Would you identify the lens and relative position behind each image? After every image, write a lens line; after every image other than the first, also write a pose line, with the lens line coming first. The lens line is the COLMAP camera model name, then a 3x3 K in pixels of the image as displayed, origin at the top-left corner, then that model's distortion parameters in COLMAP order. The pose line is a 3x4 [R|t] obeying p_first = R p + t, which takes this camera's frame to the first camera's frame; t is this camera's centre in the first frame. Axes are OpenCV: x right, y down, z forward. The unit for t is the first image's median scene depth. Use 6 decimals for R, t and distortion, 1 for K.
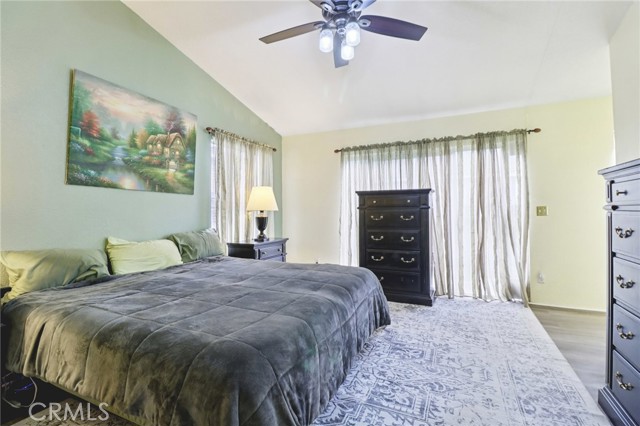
lens RADIAL K [[300.5, 0, 329.9], [0, 300.5, 198.7], [0, 0, 1]] dist [0.002371, -0.013751]
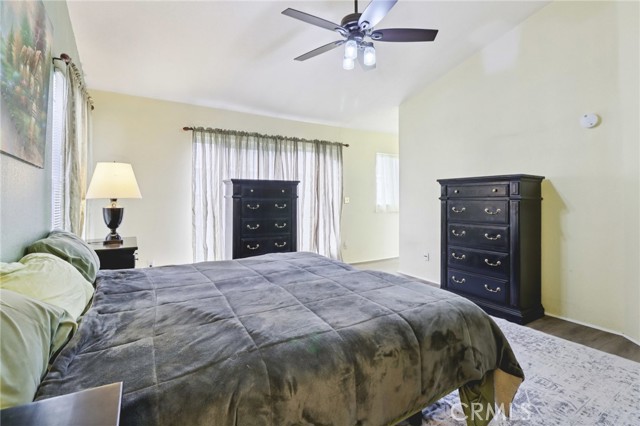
lens RADIAL K [[300.5, 0, 329.9], [0, 300.5, 198.7], [0, 0, 1]] dist [0.002371, -0.013751]
pose [[0.556300, 0.006759, 0.830954, -0.527957], [-0.034124, 0.999309, 0.014717, 0.013244], [-0.830281, -0.036543, 0.556146, 0.222690]]
